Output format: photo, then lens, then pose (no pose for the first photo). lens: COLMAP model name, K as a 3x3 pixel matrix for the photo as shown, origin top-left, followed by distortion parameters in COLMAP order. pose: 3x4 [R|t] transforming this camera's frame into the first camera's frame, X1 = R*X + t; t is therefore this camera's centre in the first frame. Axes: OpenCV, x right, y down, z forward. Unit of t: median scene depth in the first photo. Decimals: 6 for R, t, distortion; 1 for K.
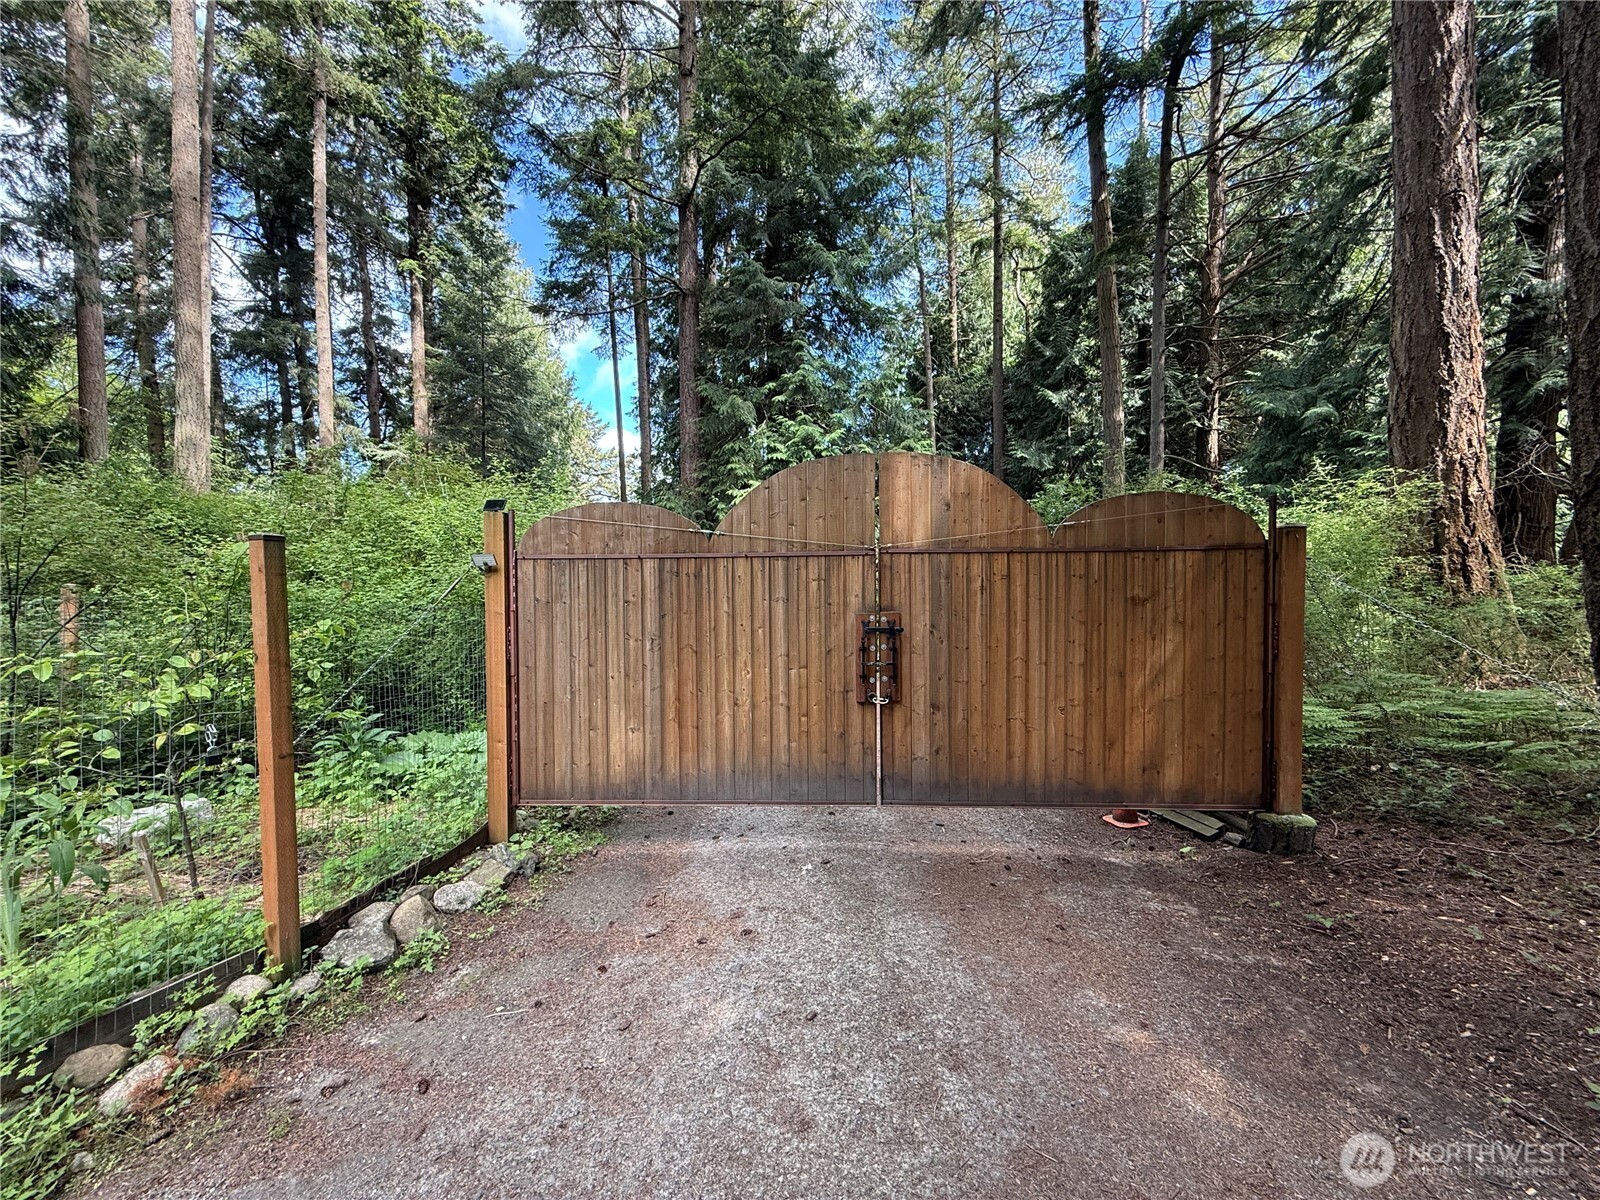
lens RADIAL K [[641.2, 0, 800.5], [0, 641.2, 604.5], [0, 0, 1]] dist [0.000700, 0.000405]
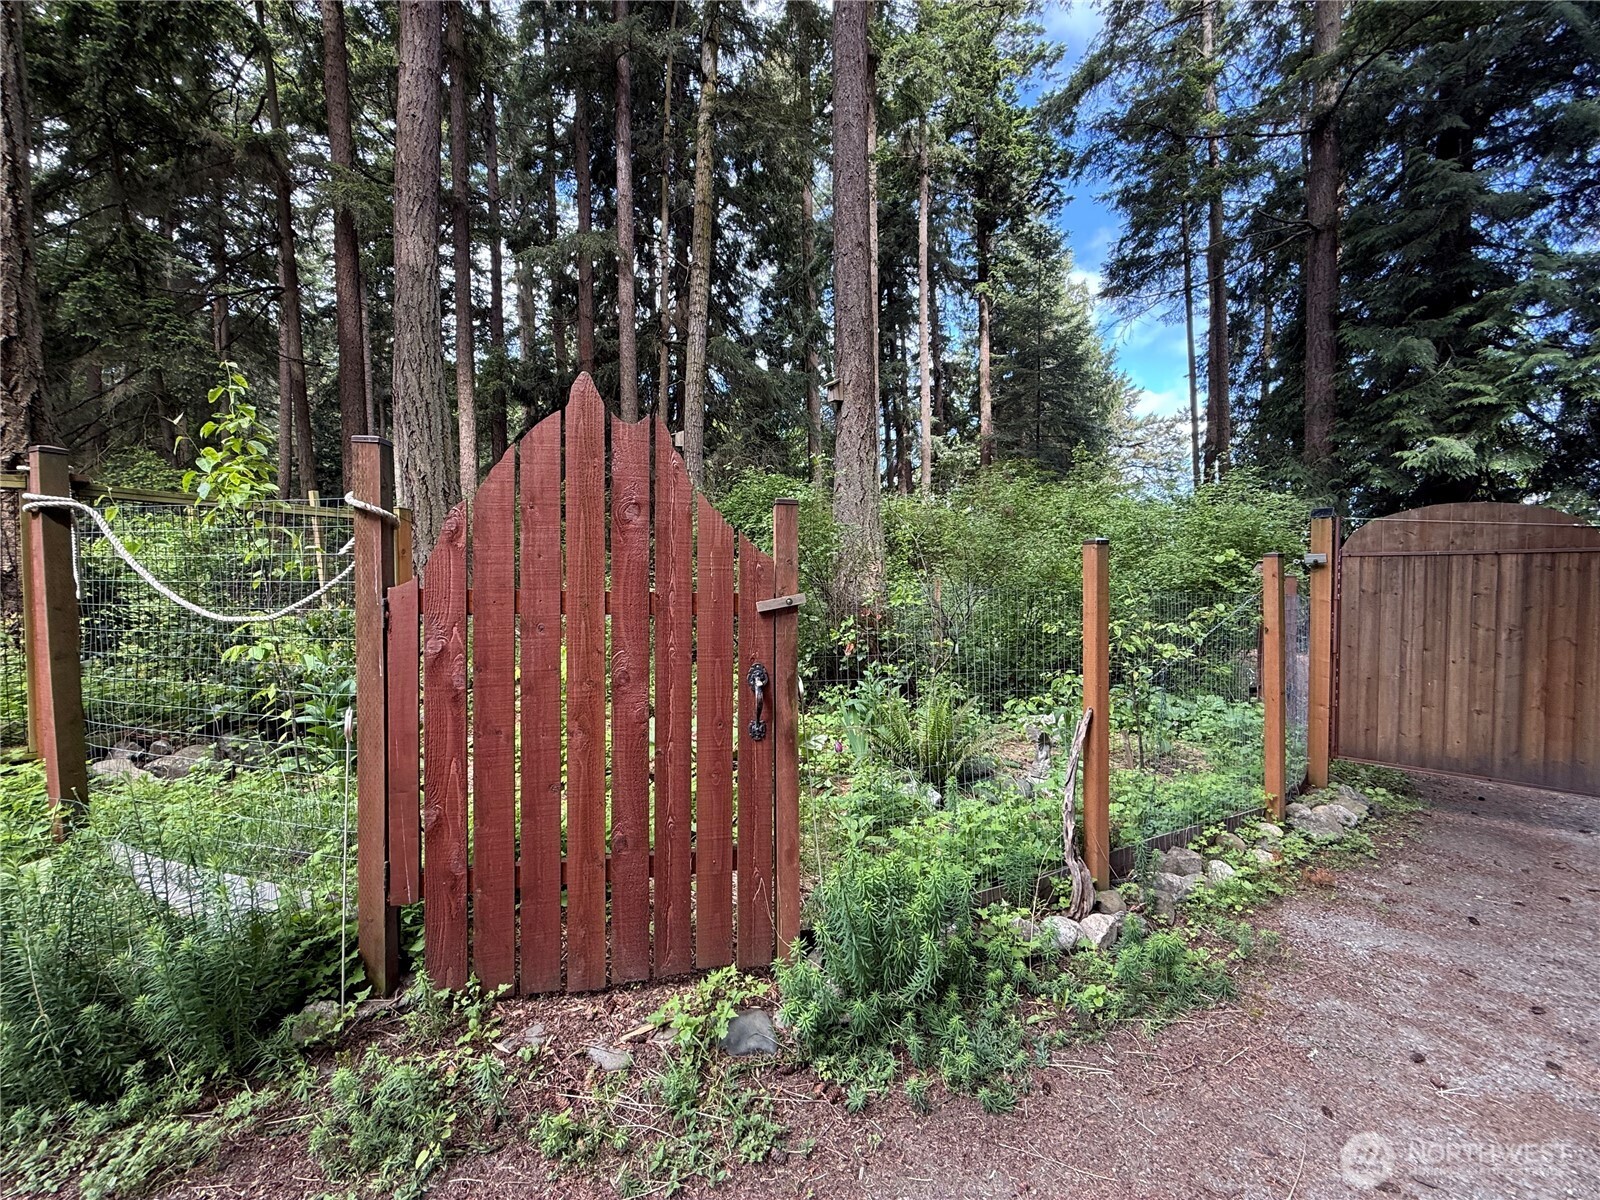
lens RADIAL K [[641.2, 0, 799.4], [0, 641.2, 600.9], [0, 0, 1]] dist [0.000700, 0.000405]
pose [[0.727244, 0.025638, -0.685900, -0.093021], [-0.005164, 0.999478, 0.031883, -0.005550], [0.686359, -0.019645, 0.726997, -0.150535]]
